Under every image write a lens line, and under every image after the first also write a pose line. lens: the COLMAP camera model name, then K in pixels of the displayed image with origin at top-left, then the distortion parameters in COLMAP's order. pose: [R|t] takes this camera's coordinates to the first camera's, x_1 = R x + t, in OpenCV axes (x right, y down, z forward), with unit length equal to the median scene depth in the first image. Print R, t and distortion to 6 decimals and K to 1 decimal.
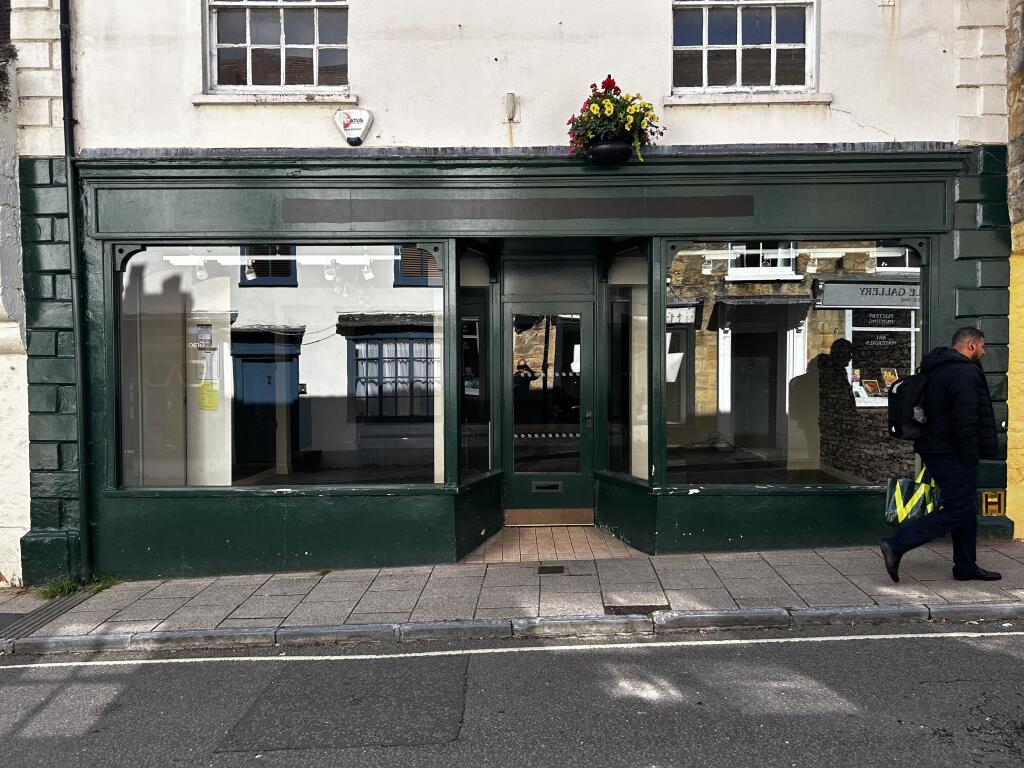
lens RADIAL K [[775.8, 0, 512.0], [0, 775.8, 384.0], [0, 0, 1]] dist [0.060097, -0.067239]
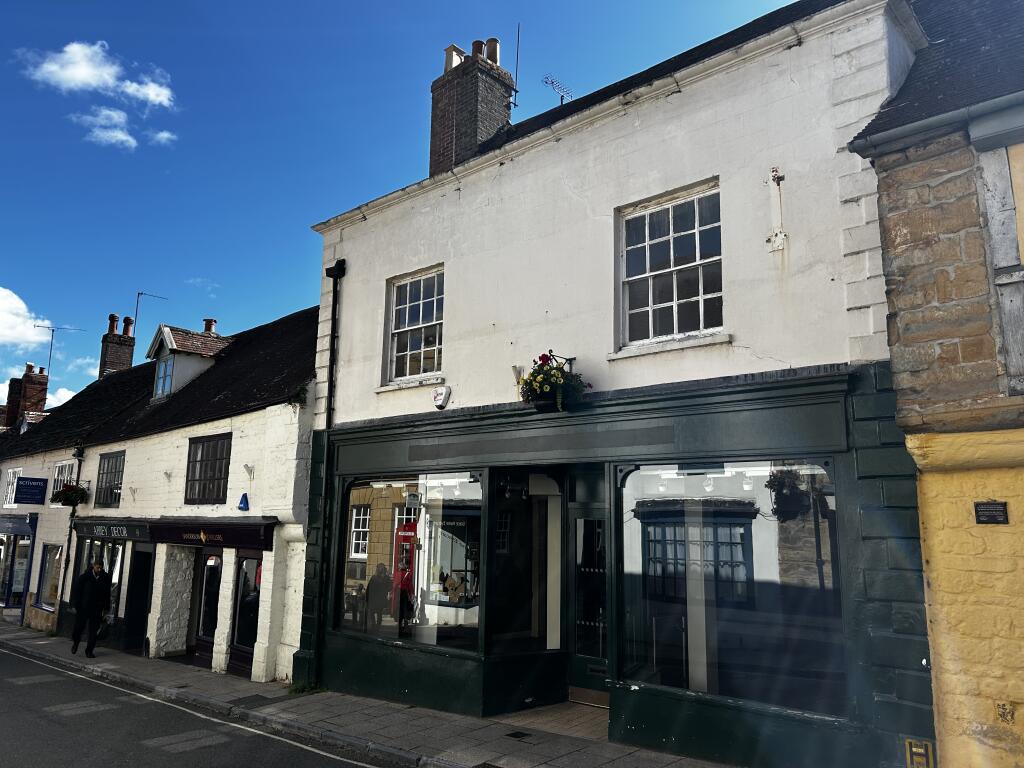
lens RADIAL K [[769.0, 0, 500.4], [0, 769.0, 376.0], [0, 0, 1]] dist [0.072570, -0.092160]
pose [[0.744250, -0.106138, -0.659414, 0.882855], [-0.036002, 0.979482, -0.198289, -0.075004], [0.666930, 0.171316, 0.725158, -0.025105]]
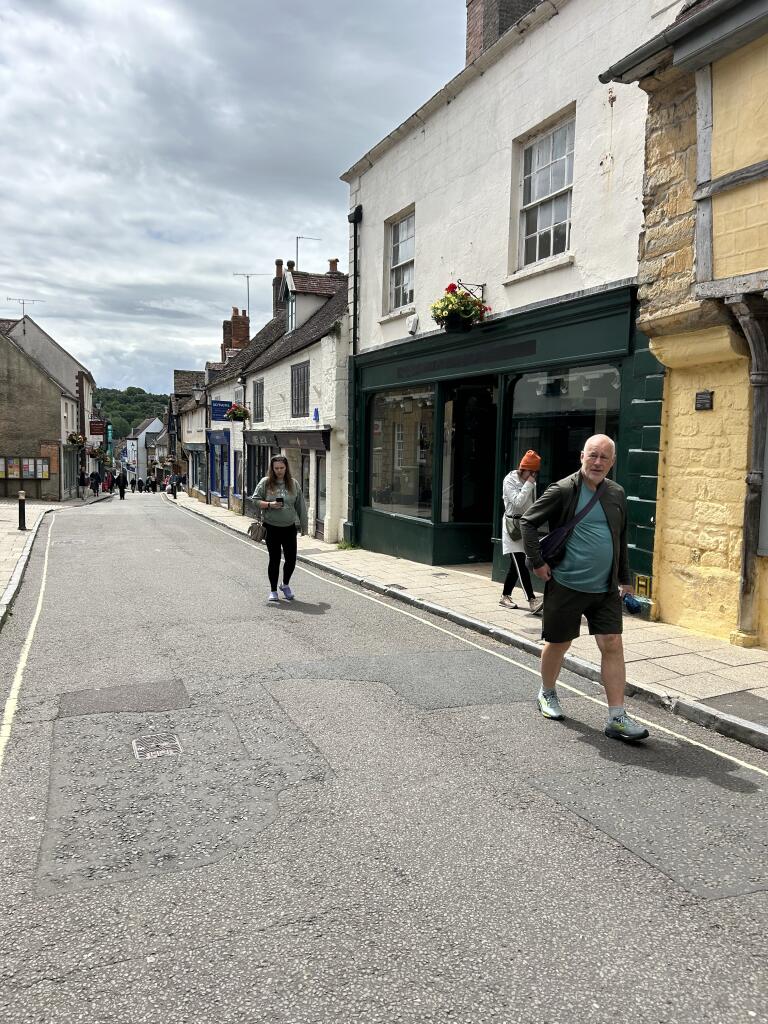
lens RADIAL K [[770.6, 0, 384.0], [0, 770.6, 512.0], [0, 0, 1]] dist [-0.004158, -0.000977]
pose [[0.411069, 0.095788, -0.906558, 1.467891], [-0.015861, 0.995065, 0.097948, -0.064376], [0.911466, -0.025884, 0.410560, 0.174667]]
